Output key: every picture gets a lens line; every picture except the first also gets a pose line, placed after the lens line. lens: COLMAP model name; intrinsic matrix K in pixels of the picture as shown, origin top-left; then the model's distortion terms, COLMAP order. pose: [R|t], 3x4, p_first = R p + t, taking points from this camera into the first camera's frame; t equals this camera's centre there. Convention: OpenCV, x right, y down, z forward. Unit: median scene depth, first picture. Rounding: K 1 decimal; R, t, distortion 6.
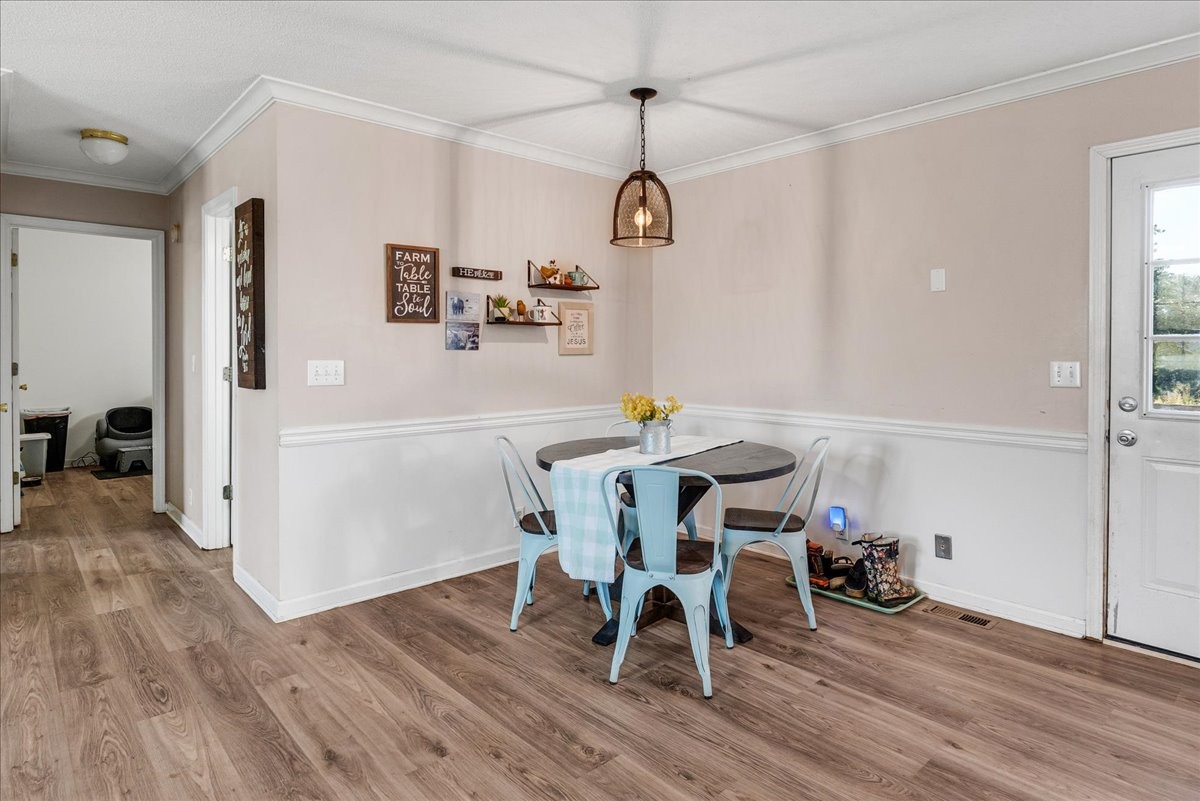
lens RADIAL K [[687.3, 0, 610.9], [0, 687.3, 352.6], [0, 0, 1]] dist [-0.003140, -0.001754]
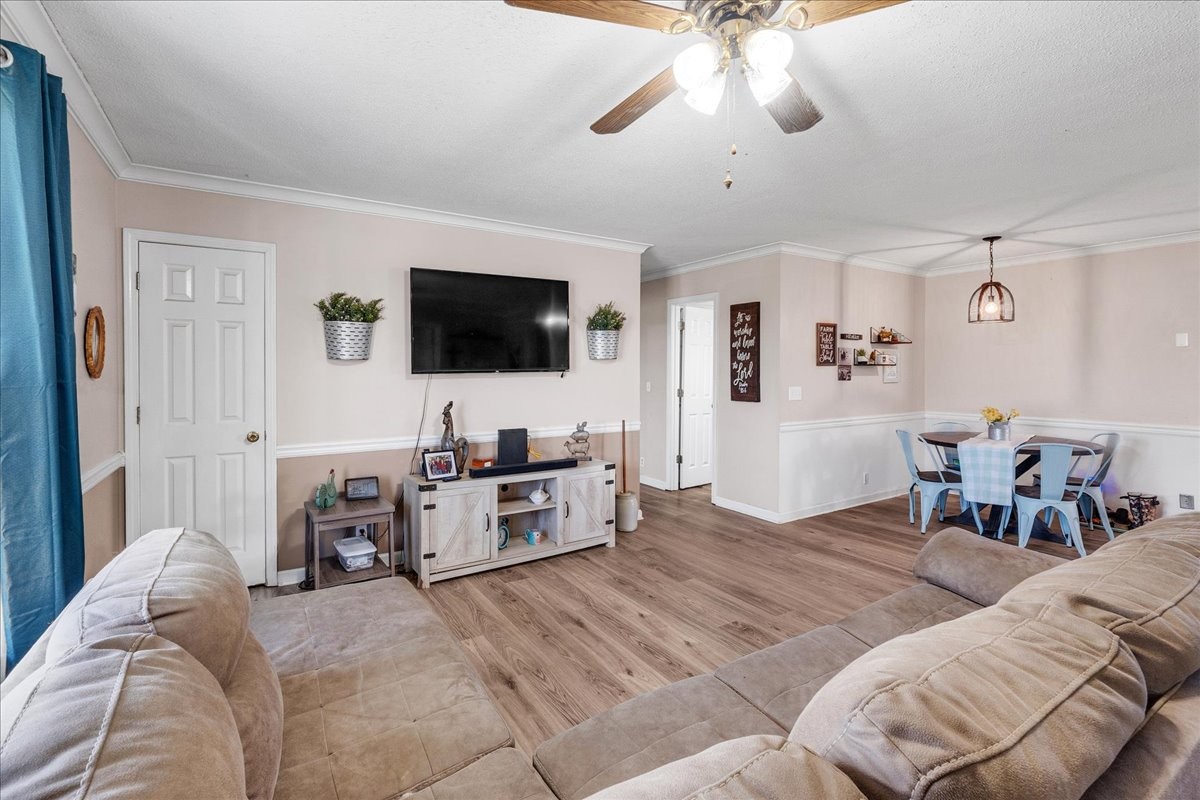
lens RADIAL K [[529.2, 0, 586.2], [0, 529.2, 375.9], [0, 0, 1]] dist [-0.006927, 0.001938]
pose [[0.979968, 0.001064, -0.199150, -0.704930], [0.000118, 0.999982, 0.005919, -0.028212], [0.199153, -0.005824, 0.979951, -0.544830]]
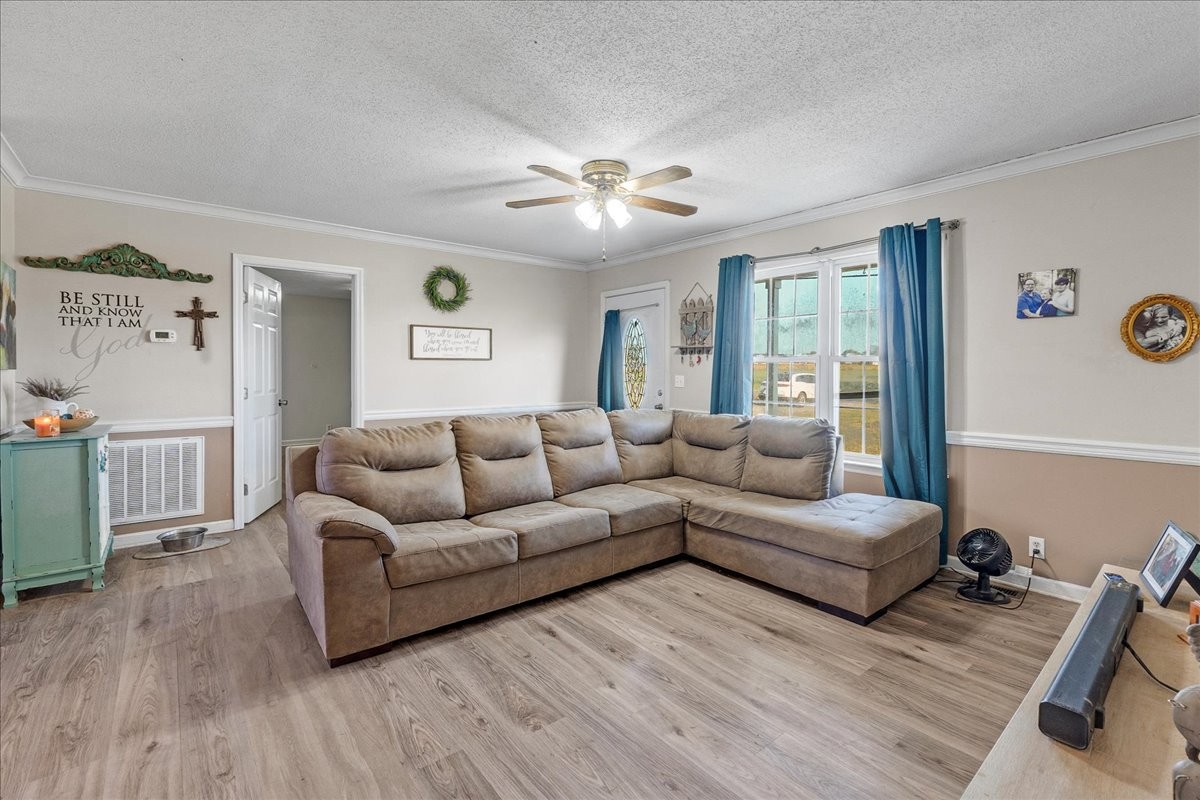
lens RADIAL K [[562.1, 0, 611.6], [0, 562.1, 388.6], [0, 0, 1]] dist [0.001446, 0.000335]
pose [[-0.997841, -0.006365, 0.065360, -0.755877], [-0.003499, 0.999031, 0.043880, -0.013335], [-0.065576, 0.043557, -0.996896, 0.927853]]
